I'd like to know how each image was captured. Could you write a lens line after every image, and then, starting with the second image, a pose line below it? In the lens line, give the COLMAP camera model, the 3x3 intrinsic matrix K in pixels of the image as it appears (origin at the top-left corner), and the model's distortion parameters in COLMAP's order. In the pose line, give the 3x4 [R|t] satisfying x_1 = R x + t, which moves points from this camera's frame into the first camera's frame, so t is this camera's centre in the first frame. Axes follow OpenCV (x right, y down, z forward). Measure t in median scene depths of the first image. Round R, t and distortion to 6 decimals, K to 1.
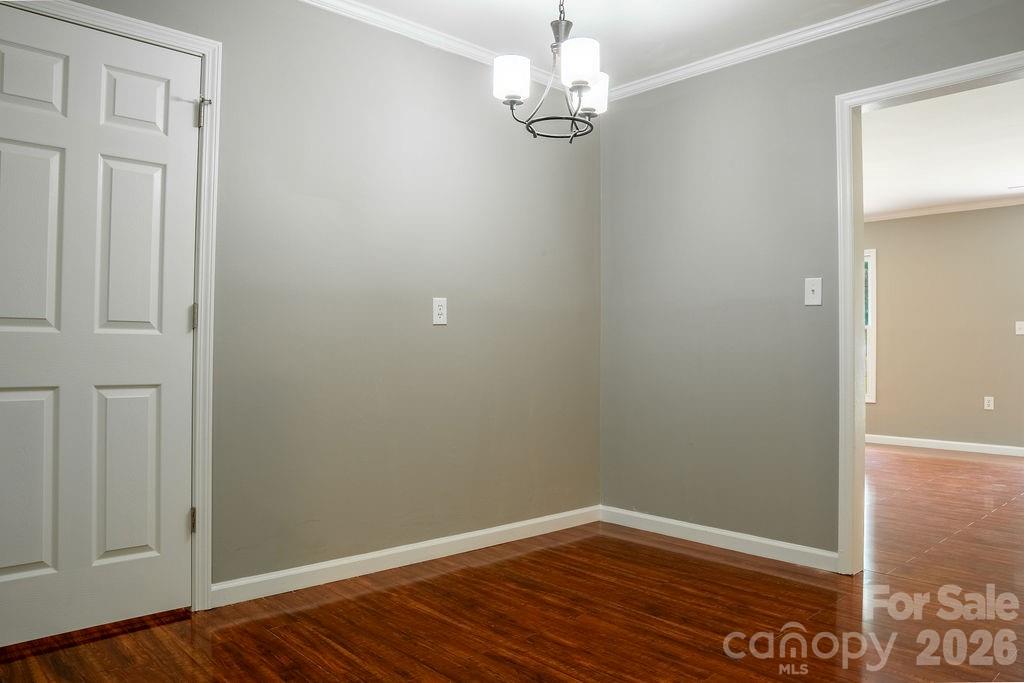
lens RADIAL K [[730.9, 0, 511.8], [0, 730.9, 343.6], [0, 0, 1]] dist [-0.066336, 0.032643]
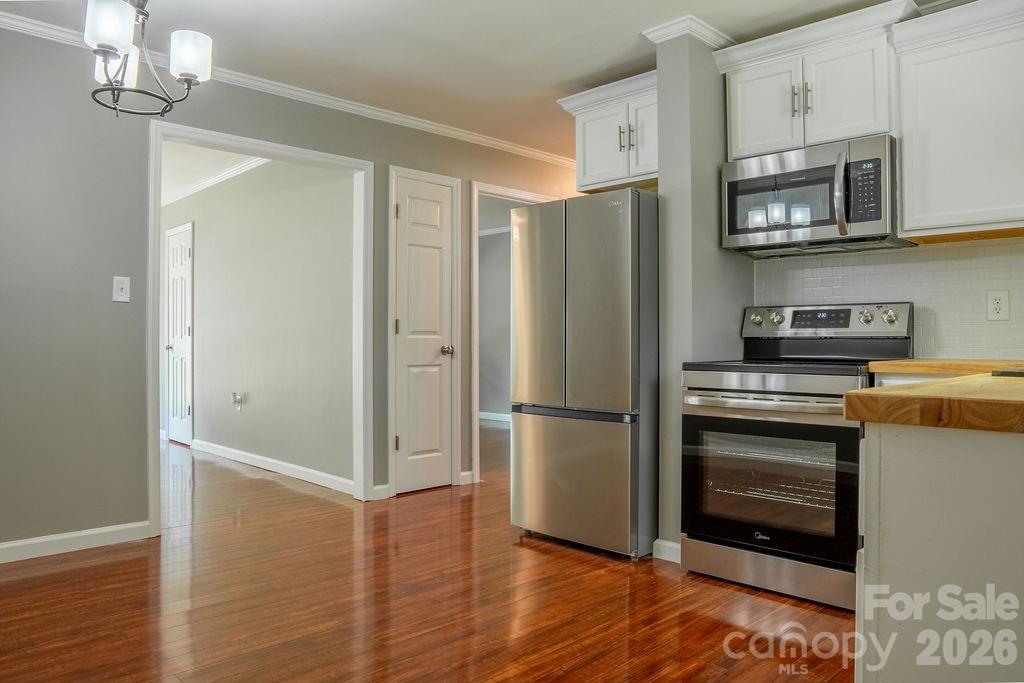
lens RADIAL K [[730.9, 0, 525.7], [0, 730.9, 333.6], [0, 0, 1]] dist [-0.066336, 0.032643]
pose [[-0.043847, 0.004964, 0.999026, -0.729031], [-0.012182, 0.999911, -0.005503, -0.007530], [-0.998964, -0.012411, -0.043782, 0.462721]]
